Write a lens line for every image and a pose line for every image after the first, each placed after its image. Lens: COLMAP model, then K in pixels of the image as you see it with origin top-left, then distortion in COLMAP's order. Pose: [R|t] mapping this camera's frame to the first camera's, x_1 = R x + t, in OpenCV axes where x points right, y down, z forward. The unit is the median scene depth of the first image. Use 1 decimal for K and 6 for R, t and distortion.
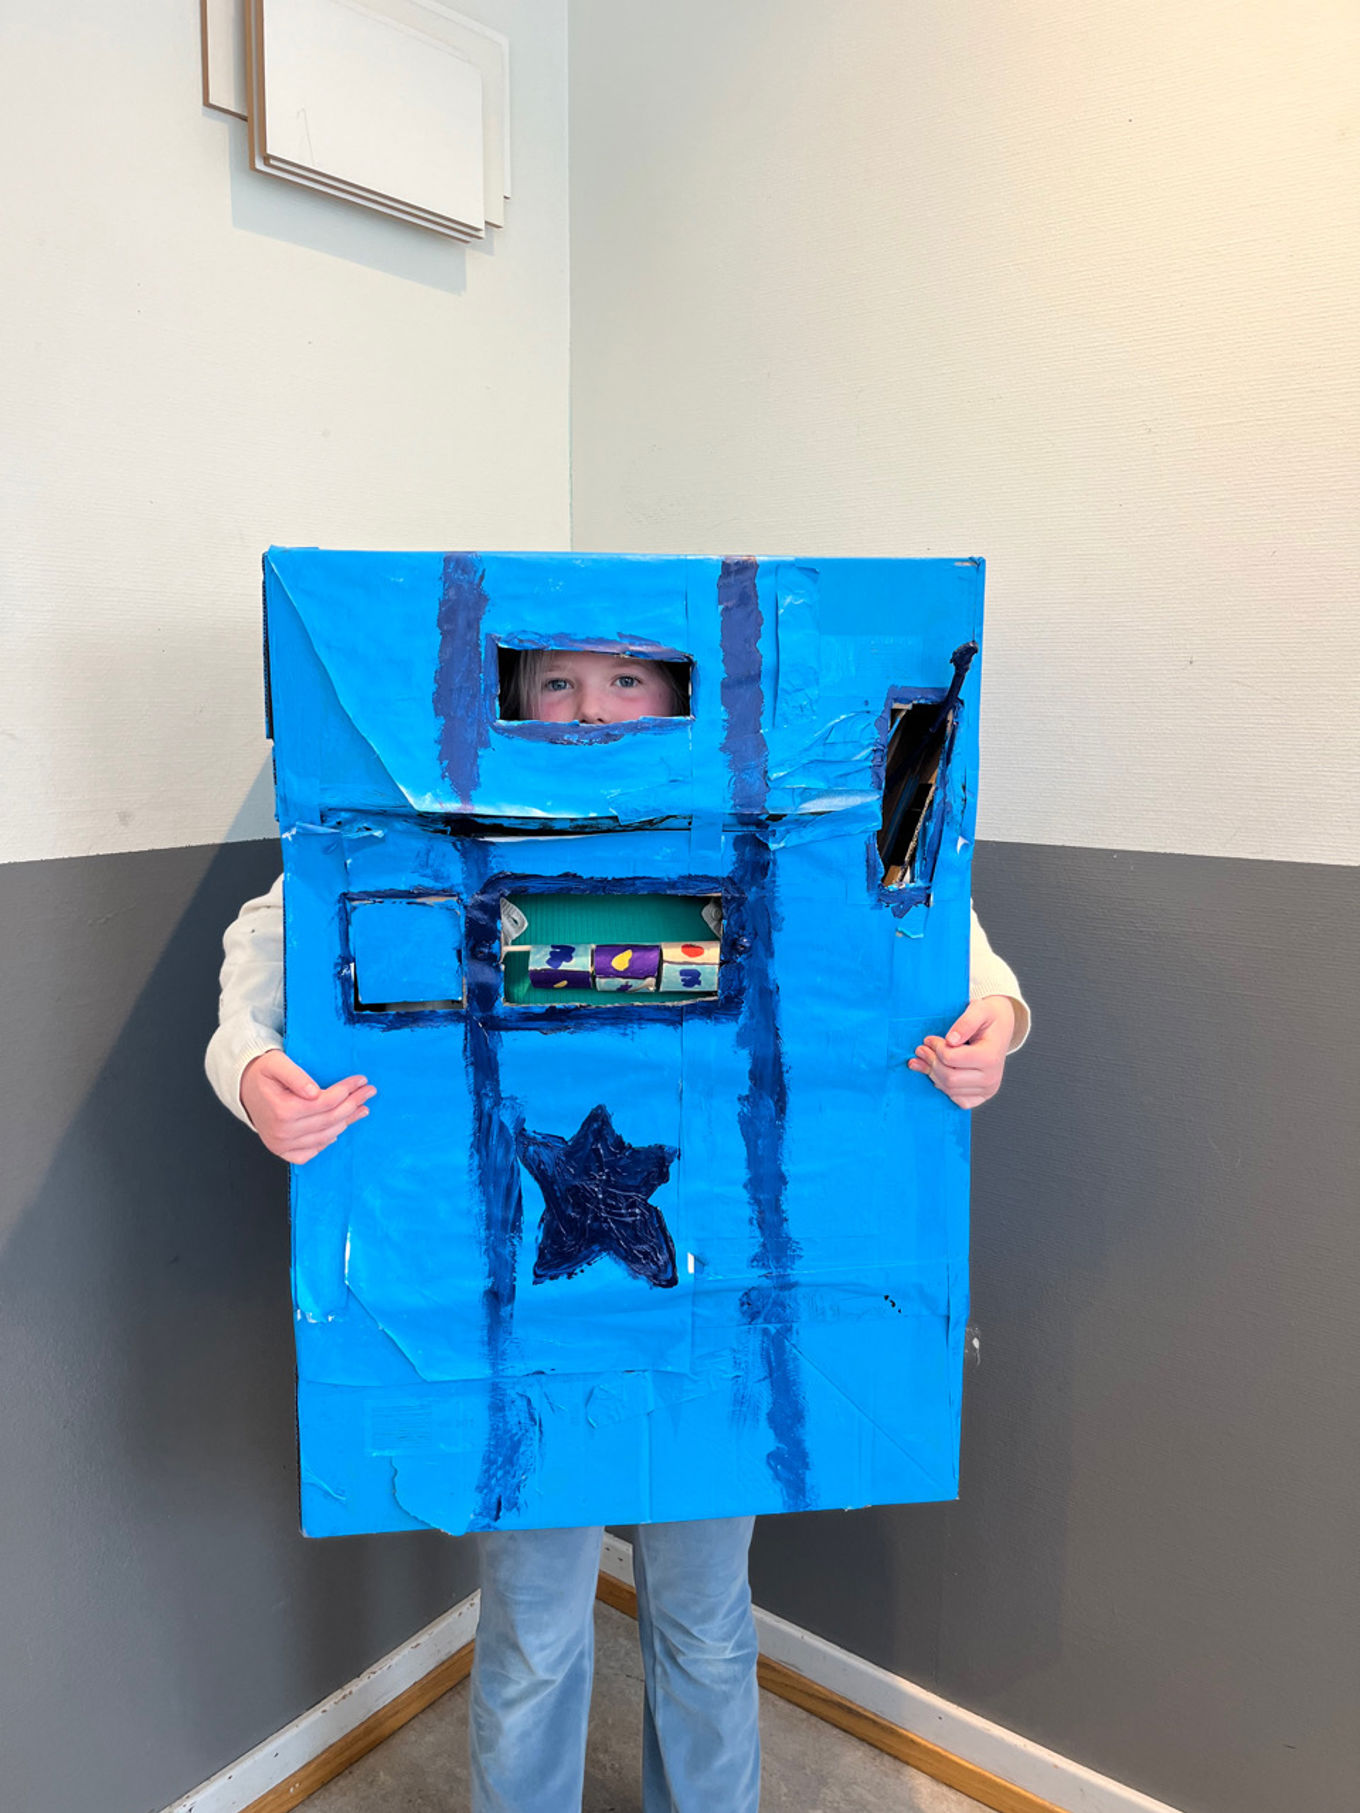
lens RADIAL K [[1353.8, 0, 680.0], [0, 1353.8, 906.5], [0, 0, 1]] dist [0.104730, -0.176468]
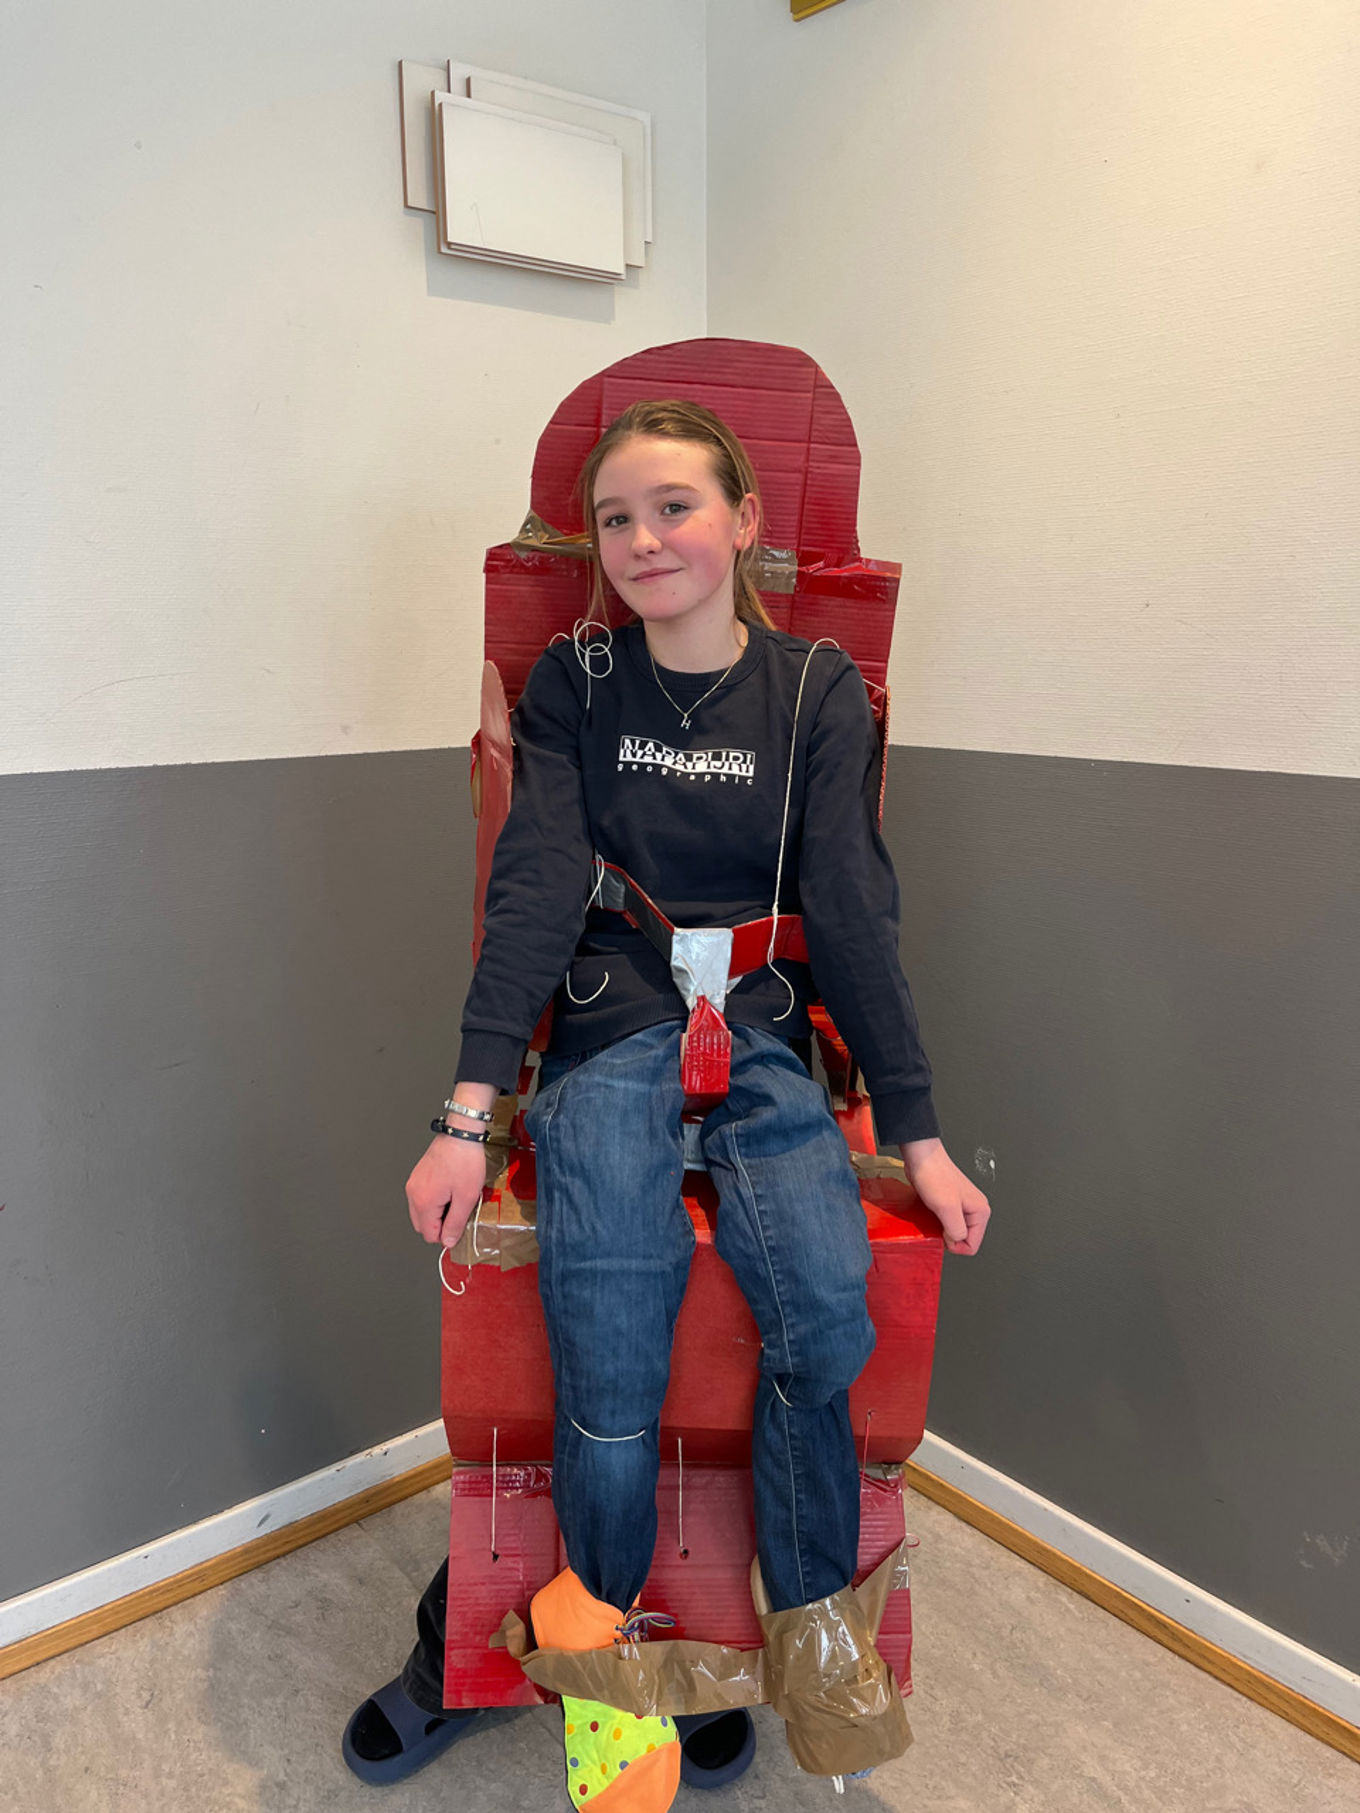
lens RADIAL K [[1373.3, 0, 680.0], [0, 1373.3, 906.5], [0, 0, 1]] dist [0.057149, -0.109842]
pose [[0.974760, 0.031744, -0.220988, 0.217419], [-0.023071, 0.998863, 0.041719, 0.043760], [0.222061, -0.035568, 0.974384, -0.273894]]
